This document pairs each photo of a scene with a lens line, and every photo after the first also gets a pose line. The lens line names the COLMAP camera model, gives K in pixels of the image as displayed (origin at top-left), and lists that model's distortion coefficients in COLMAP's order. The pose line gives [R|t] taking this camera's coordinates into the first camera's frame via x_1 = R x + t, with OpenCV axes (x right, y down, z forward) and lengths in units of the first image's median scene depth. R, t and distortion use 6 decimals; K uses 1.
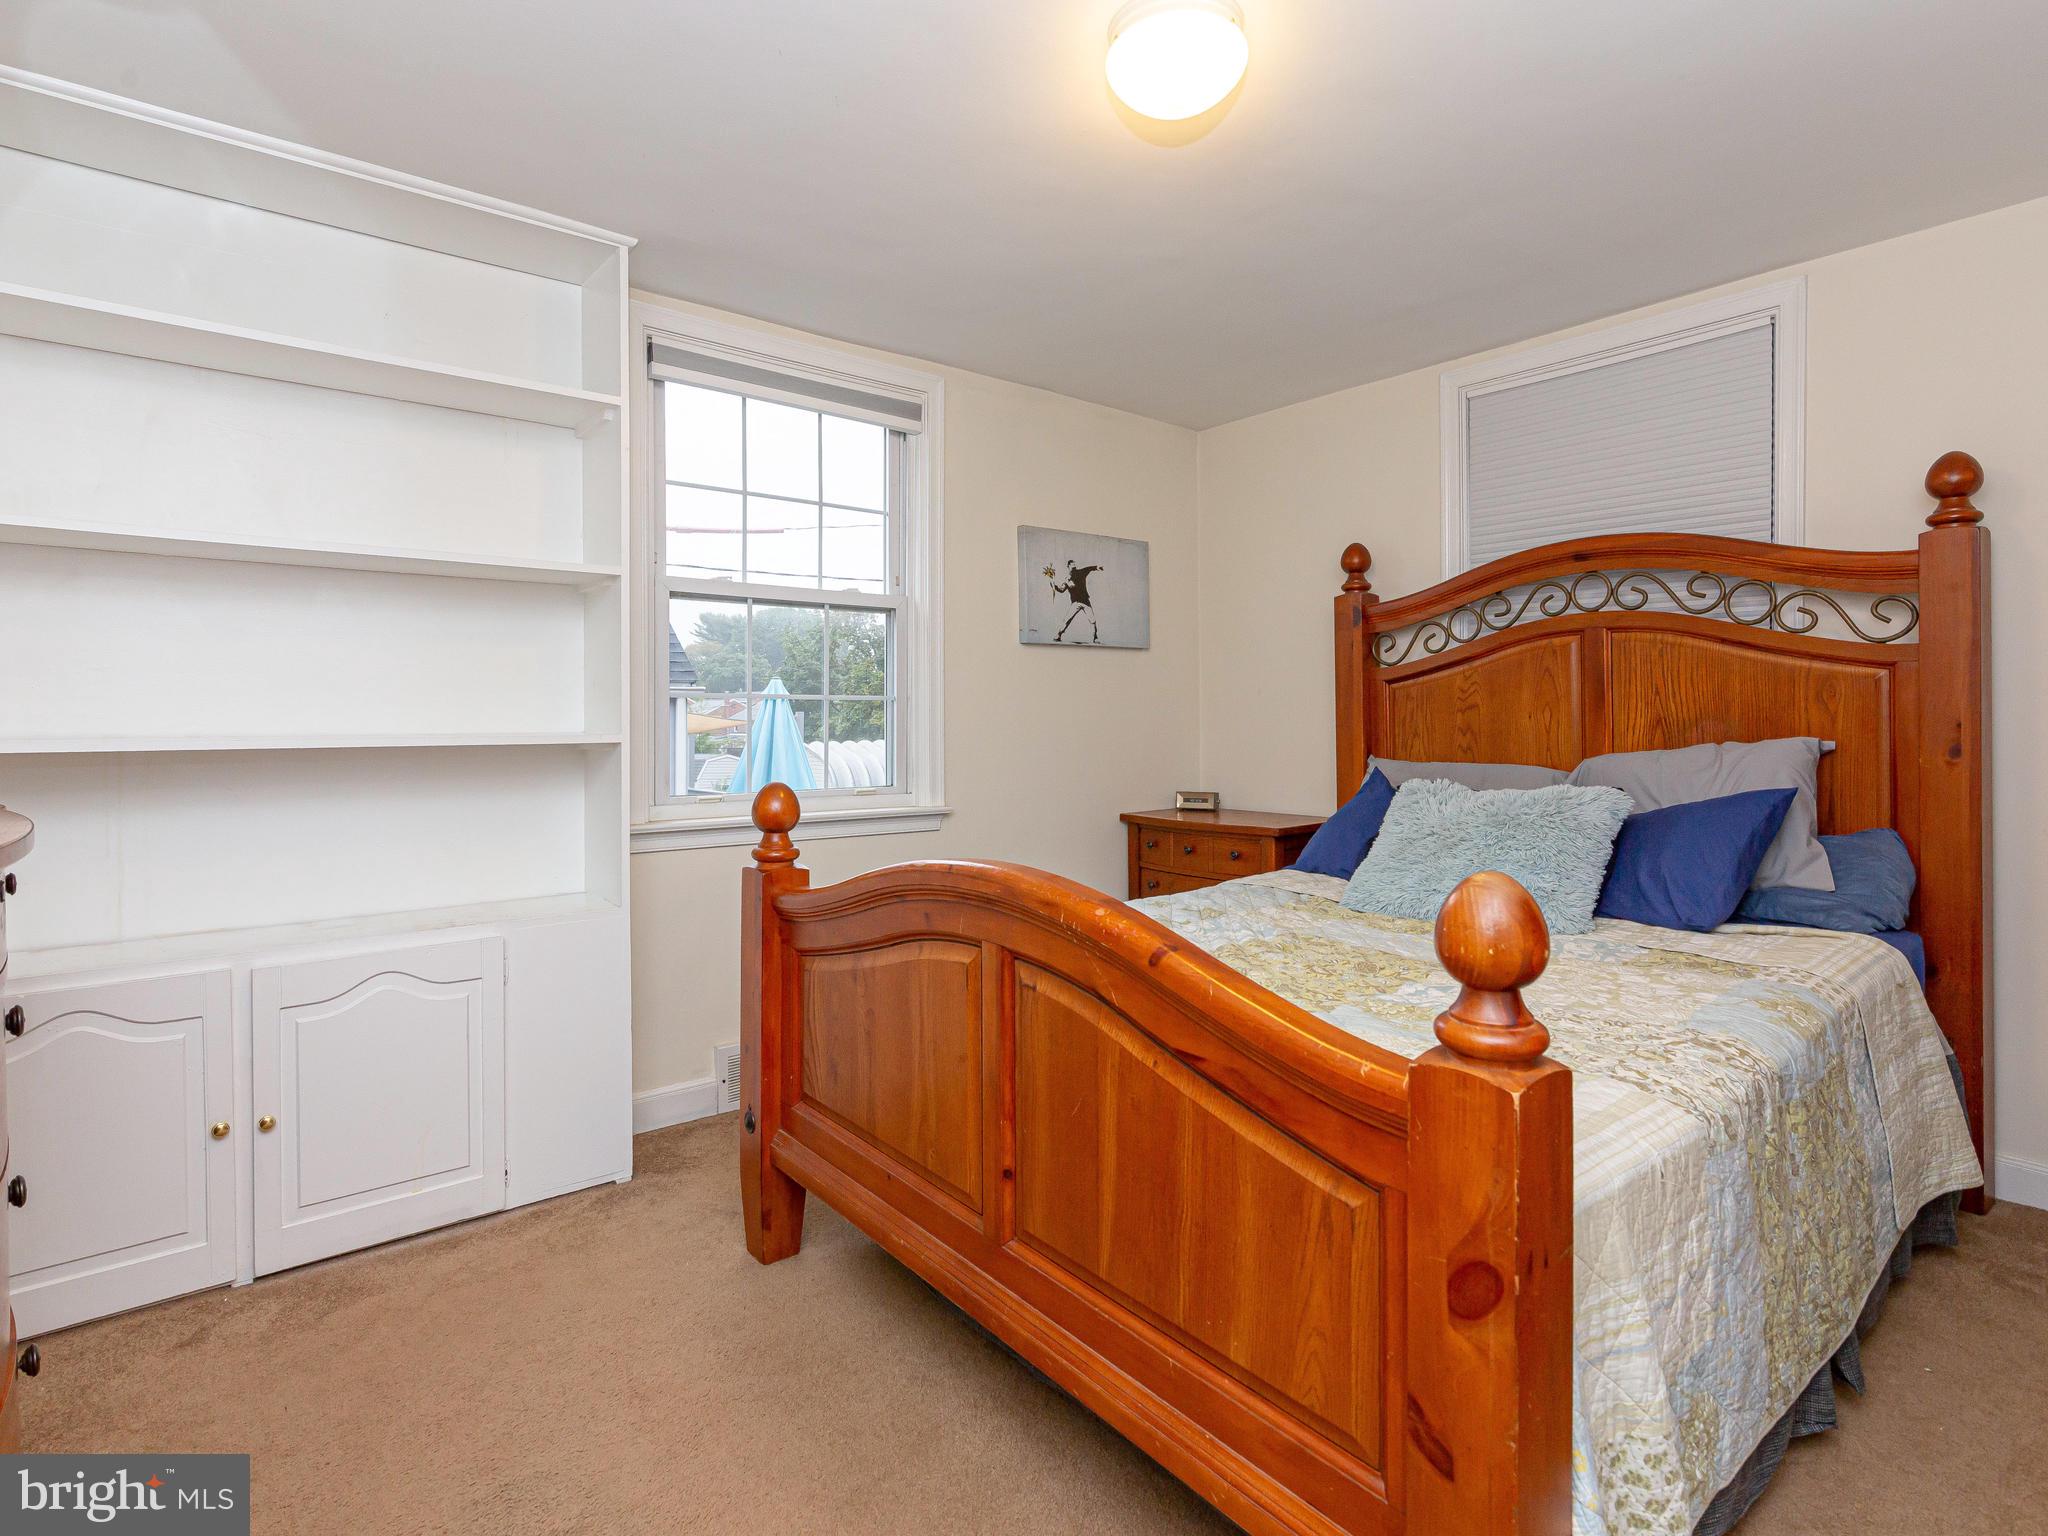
lens RADIAL K [[1028.5, 0, 1028.8], [0, 1028.5, 707.4], [0, 0, 1]] dist [0.001128, 0.000393]
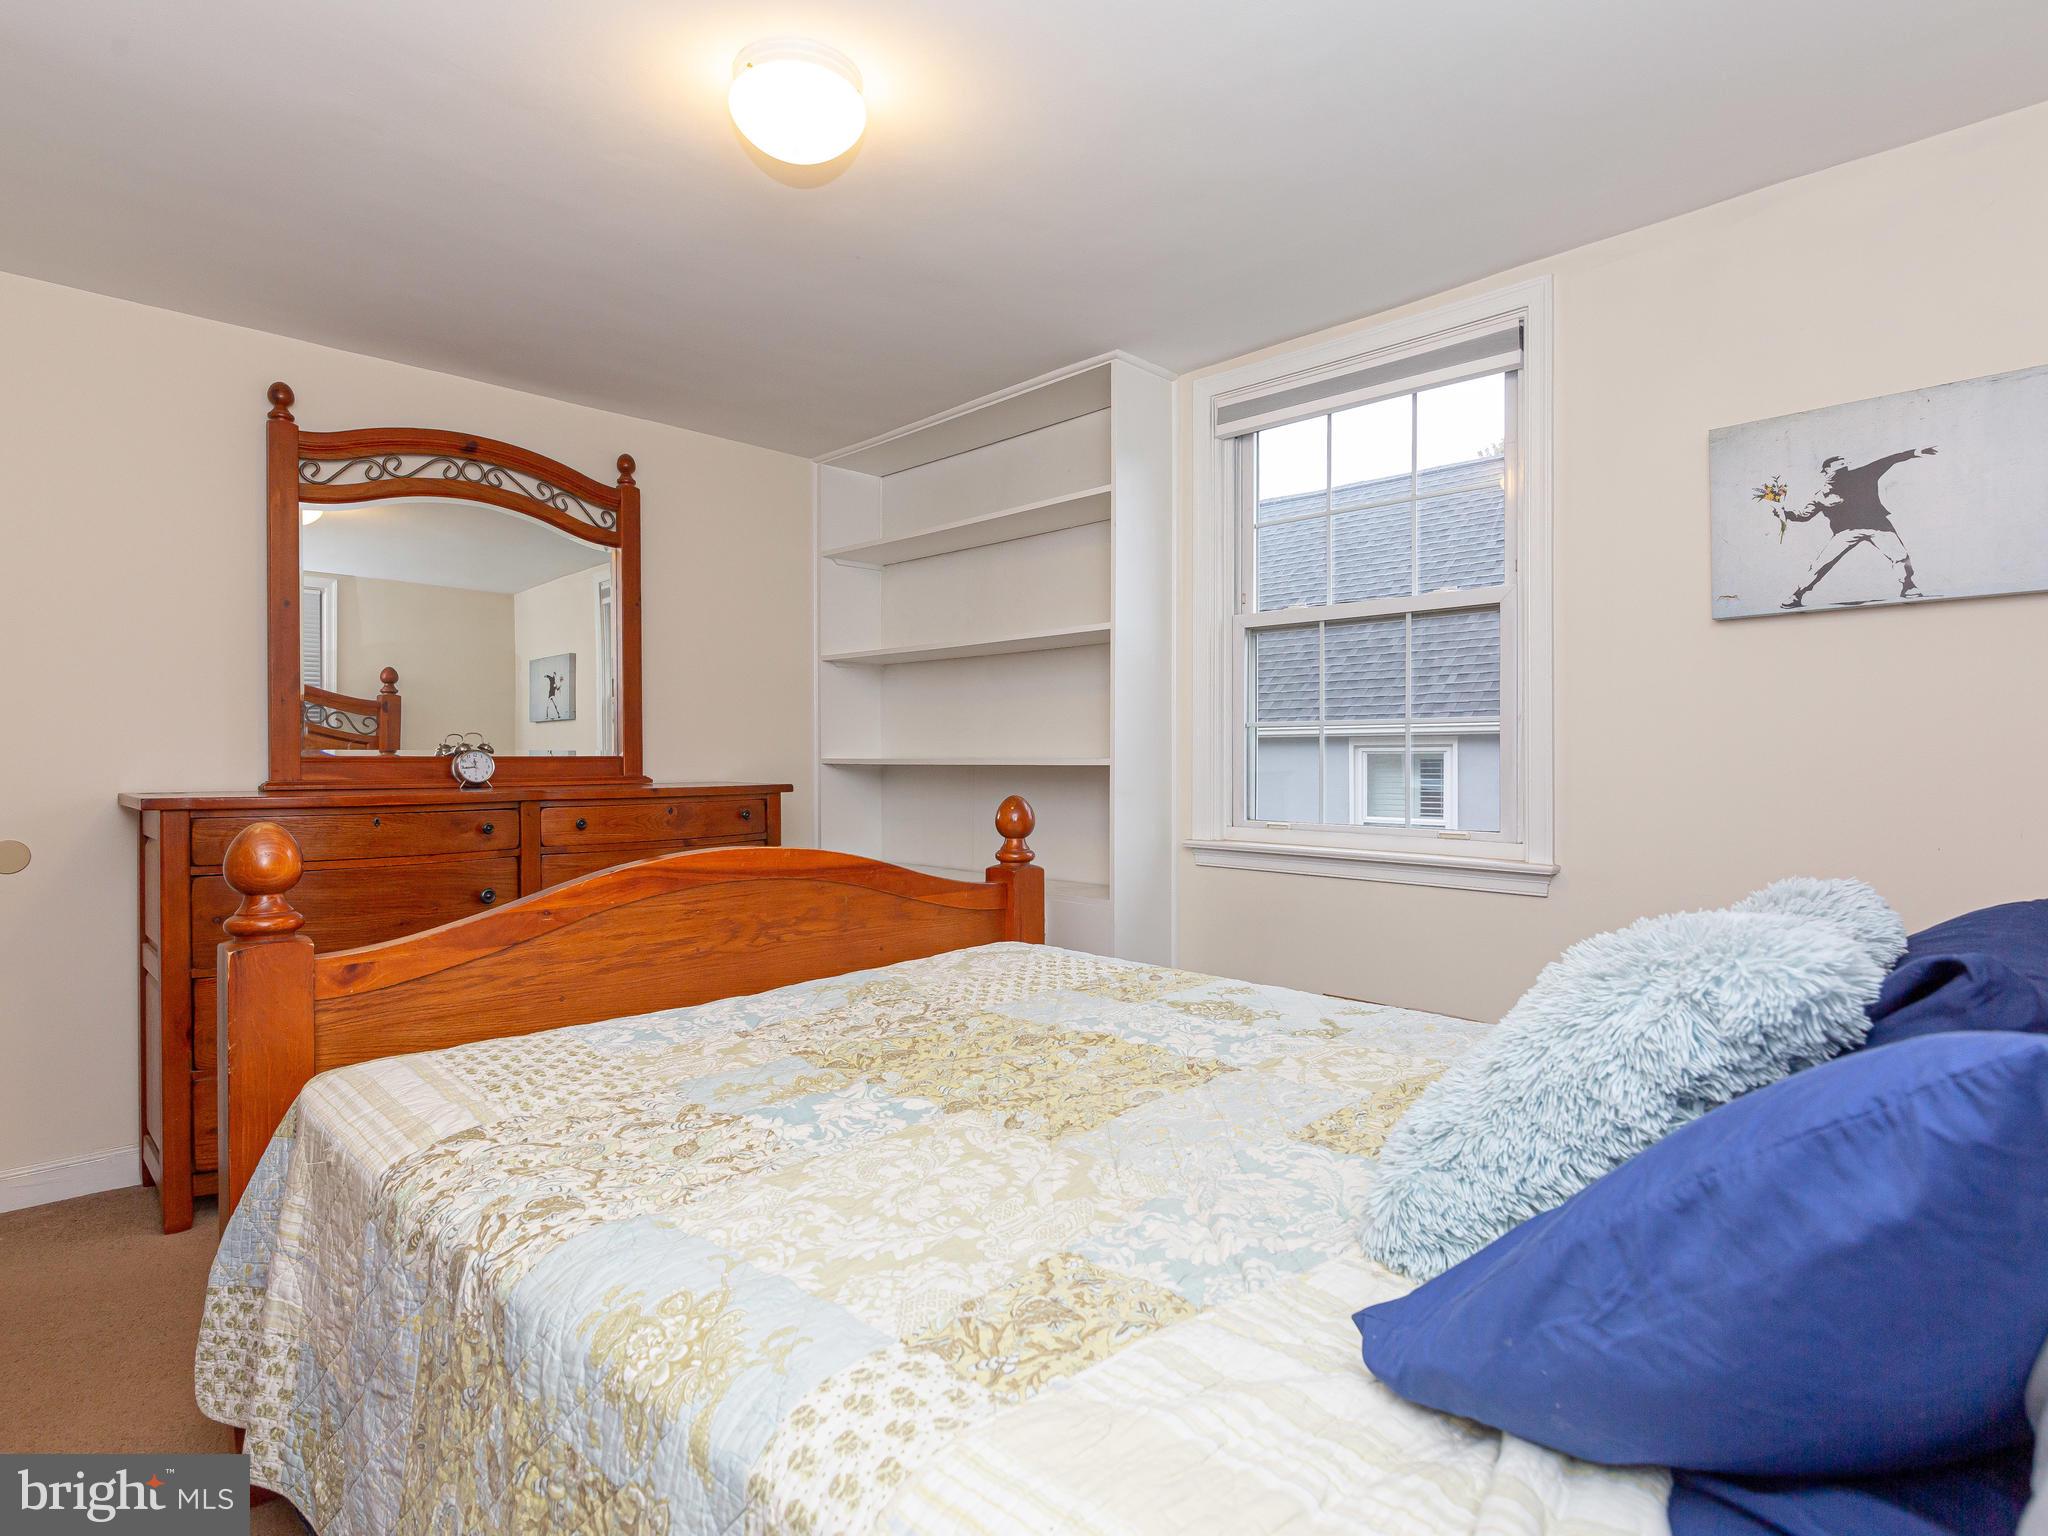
lens RADIAL K [[1043.6, 0, 1024.0], [0, 1043.6, 768.0], [0, 0, 1]] dist [-0.001482, -0.000975]
pose [[0.105605, 0.005621, -0.994392, 0.355398], [0.001828, 0.999981, 0.005847, 0.012842], [0.994407, -0.002435, 0.105592, 0.325811]]
